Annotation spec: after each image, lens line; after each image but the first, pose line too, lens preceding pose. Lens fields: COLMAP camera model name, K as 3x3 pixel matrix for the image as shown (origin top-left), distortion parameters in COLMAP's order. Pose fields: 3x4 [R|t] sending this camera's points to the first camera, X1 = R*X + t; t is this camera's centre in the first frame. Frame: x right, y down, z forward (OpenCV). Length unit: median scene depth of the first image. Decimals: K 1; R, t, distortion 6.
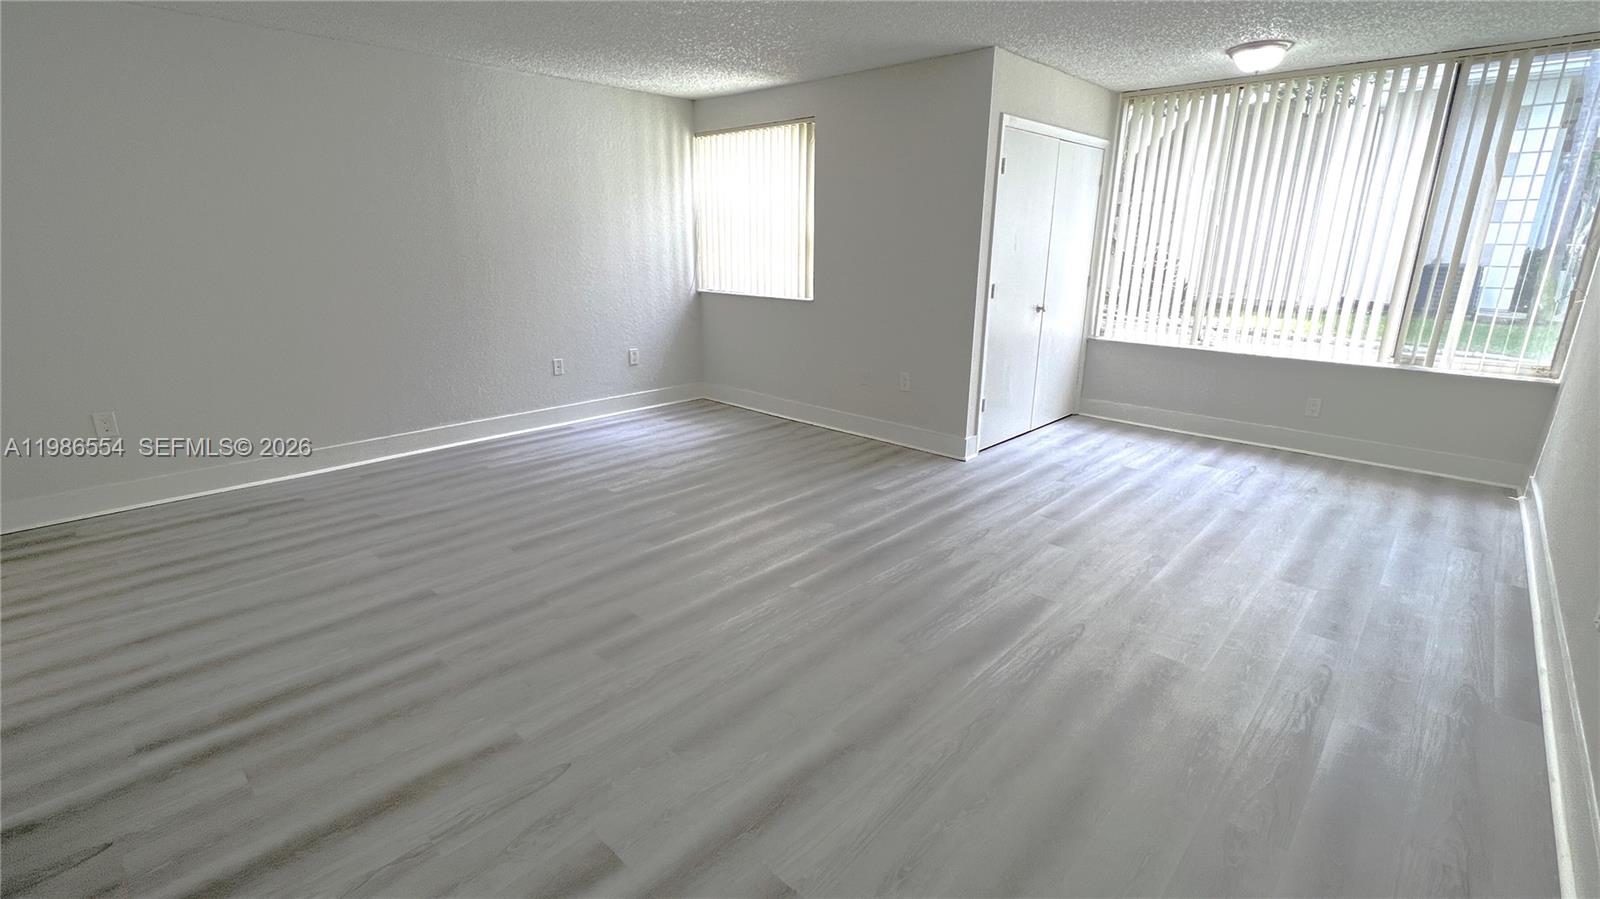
lens RADIAL K [[717.7, 0, 796.9], [0, 717.7, 447.9], [0, 0, 1]] dist [0.000580, 0.000401]
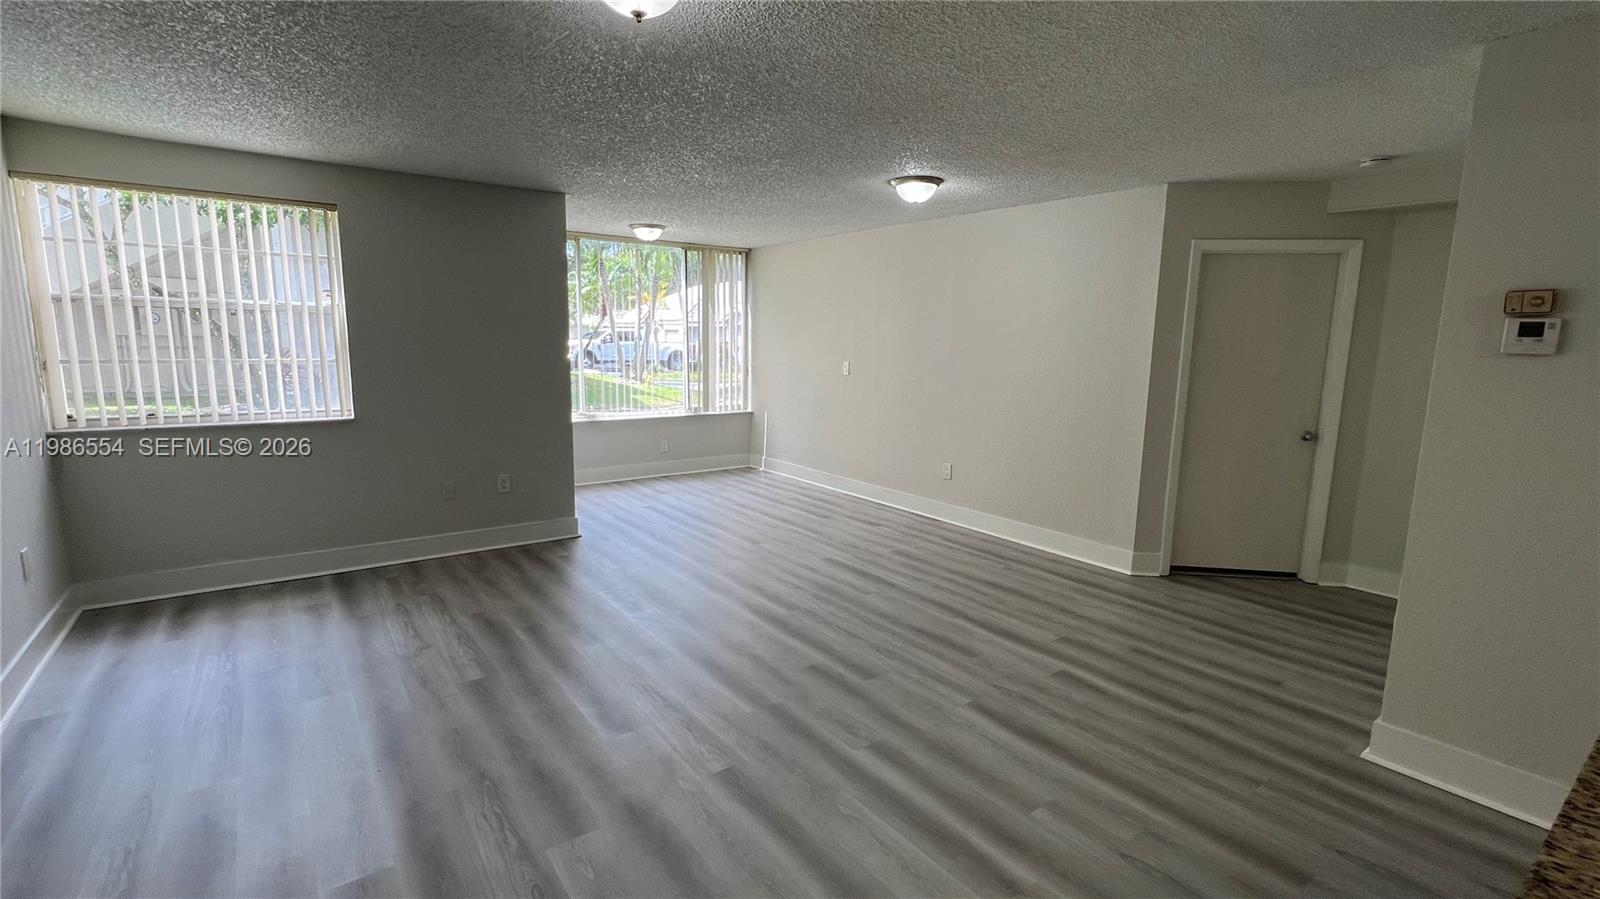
lens RADIAL K [[717.7, 0, 796.9], [0, 717.7, 447.9], [0, 0, 1]] dist [0.000580, 0.000401]
pose [[0.186300, -0.153843, 0.970373, -0.985589], [0.262183, 0.959633, 0.101804, -0.178626], [-0.946864, 0.235450, 0.219115, 0.501589]]
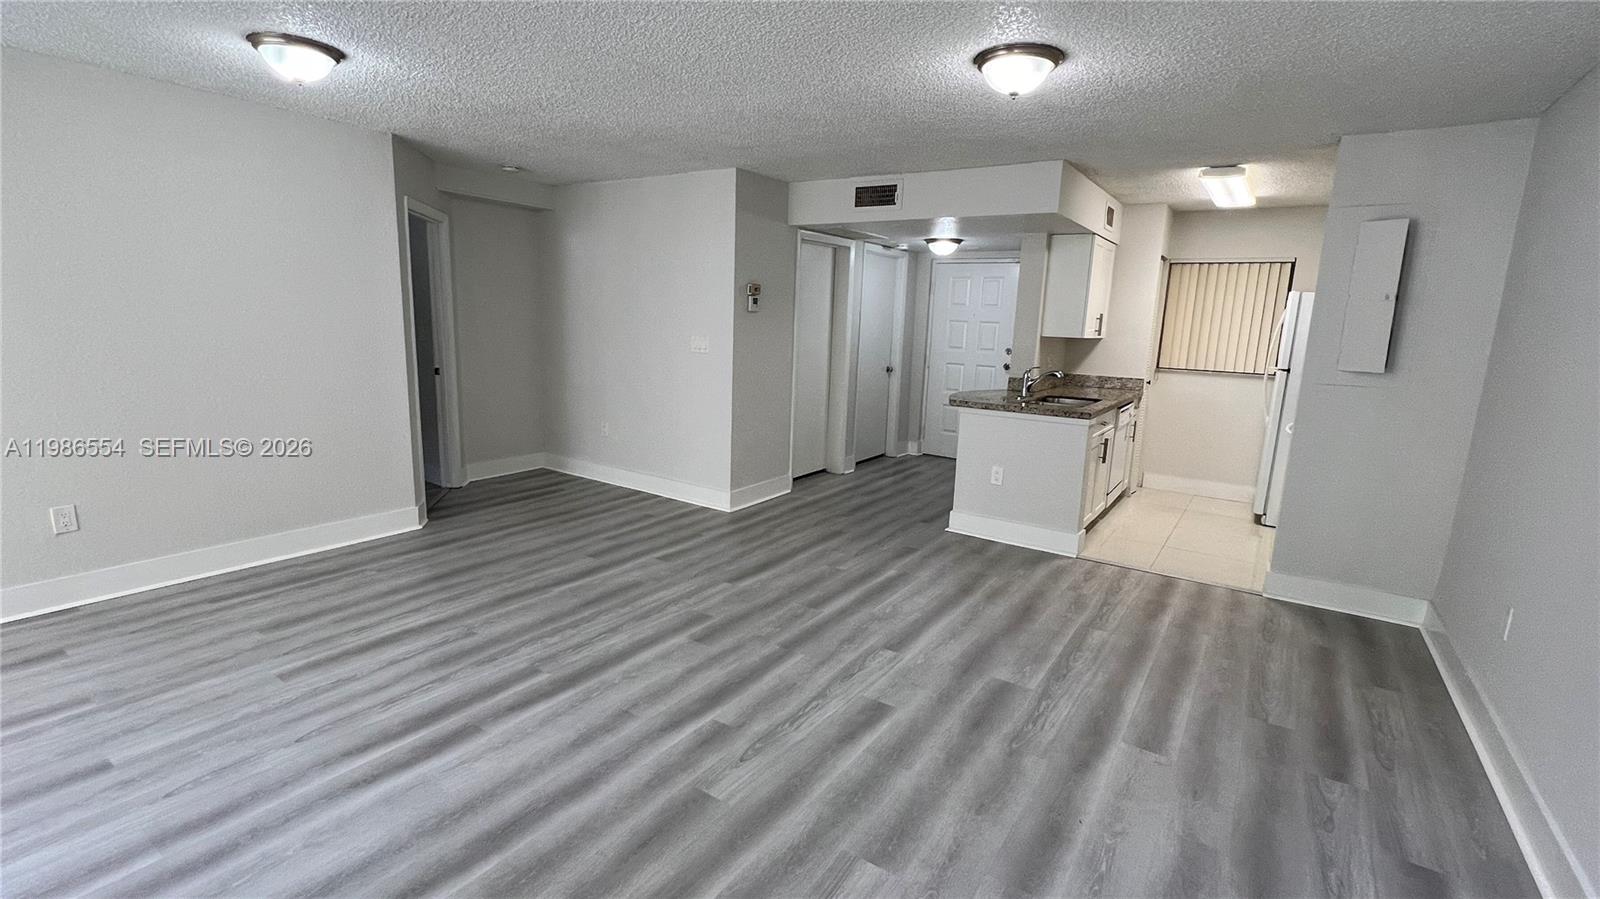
lens RADIAL K [[717.7, 0, 796.9], [0, 717.7, 447.9], [0, 0, 1]] dist [0.000580, 0.000401]
pose [[-0.986219, -0.012162, -0.165000, -0.139730], [-0.086003, 0.889647, 0.448476, -0.436073], [0.141338, 0.456486, -0.878433, 1.416035]]
